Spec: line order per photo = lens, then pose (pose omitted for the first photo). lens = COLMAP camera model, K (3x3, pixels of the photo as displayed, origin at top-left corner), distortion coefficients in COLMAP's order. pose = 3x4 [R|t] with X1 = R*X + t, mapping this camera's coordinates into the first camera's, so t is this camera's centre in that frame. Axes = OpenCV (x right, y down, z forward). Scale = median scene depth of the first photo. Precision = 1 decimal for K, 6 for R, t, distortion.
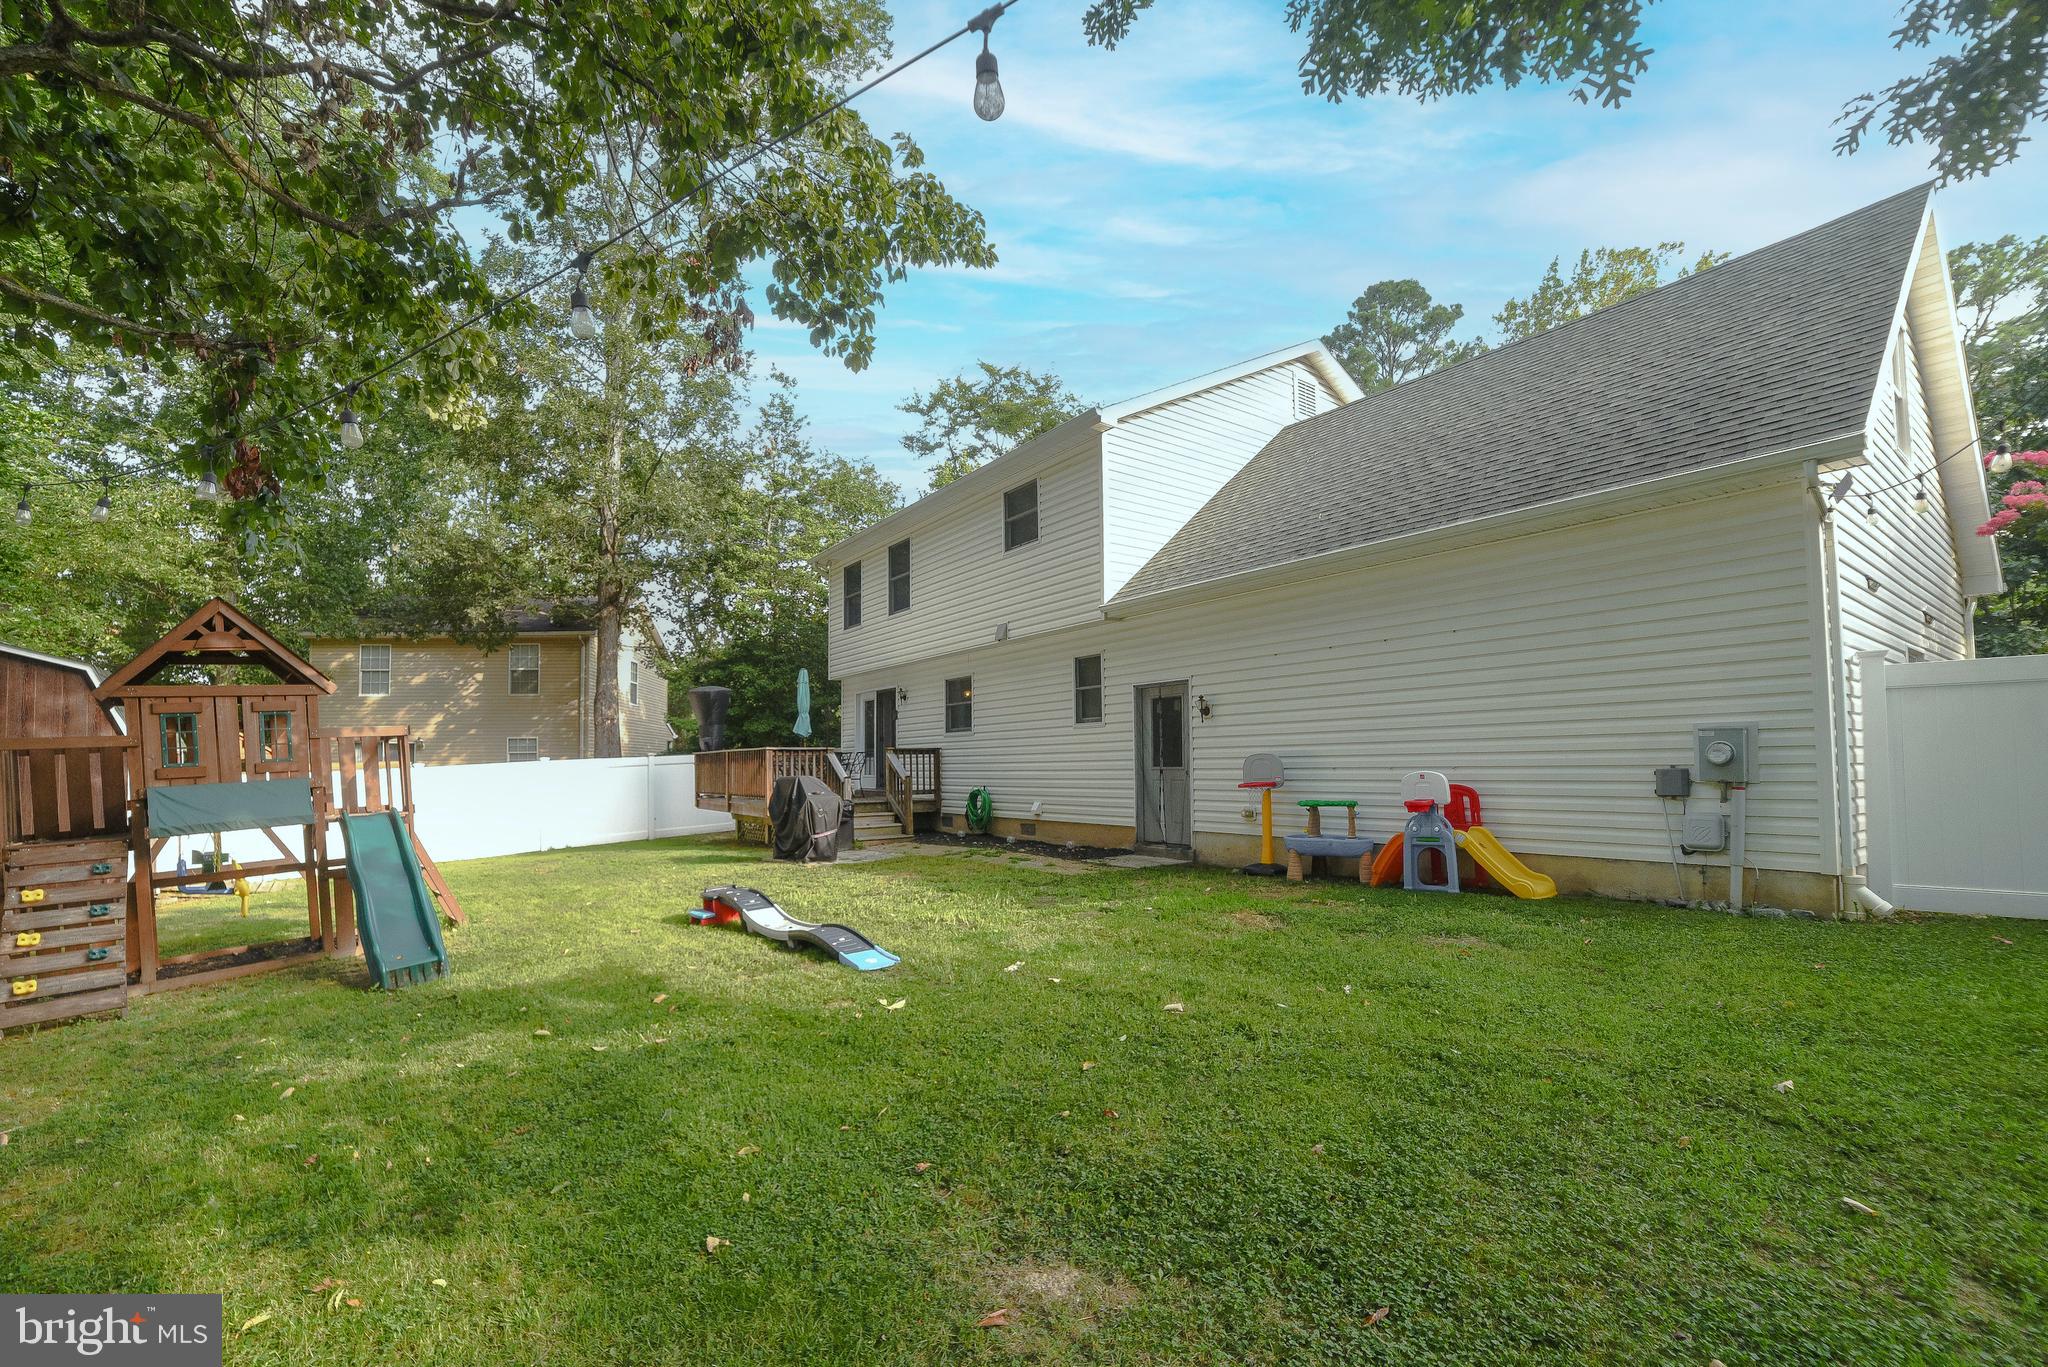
lens RADIAL K [[887.3, 0, 1022.7], [0, 887.3, 683.7], [0, 0, 1]] dist [0.001652, 0.000168]
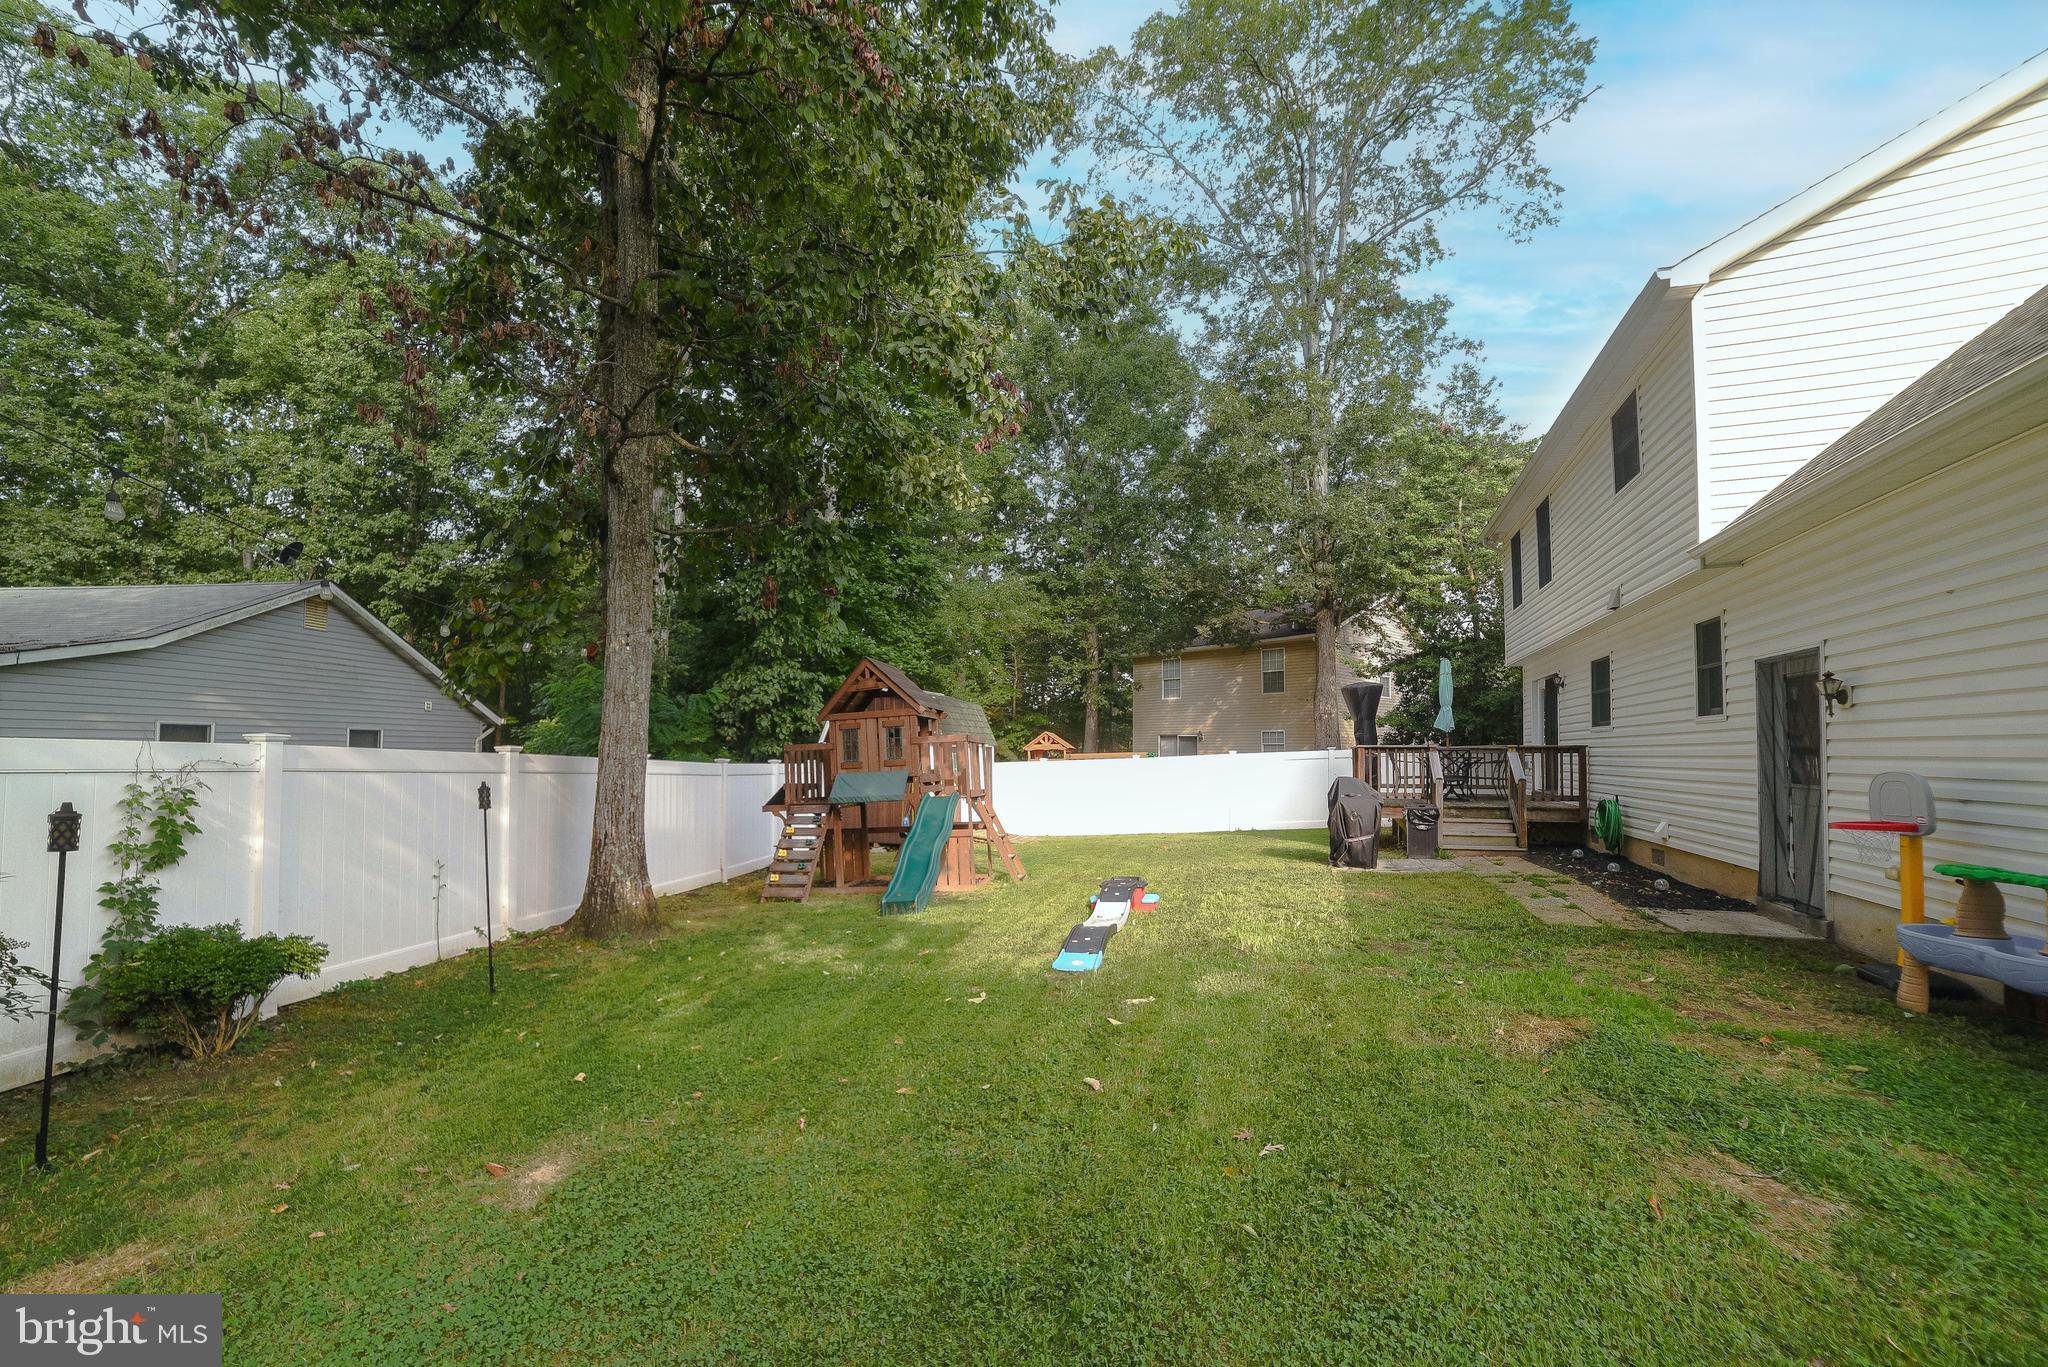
lens RADIAL K [[839.1, 0, 1027.6], [0, 839.1, 693.8], [0, 0, 1]] dist [-0.003906, -0.000125]
pose [[0.600749, -0.039812, -0.798446, 0.275793], [0.060185, 0.998177, -0.004488, -0.002967], [0.797169, -0.045358, 0.602050, 0.166587]]
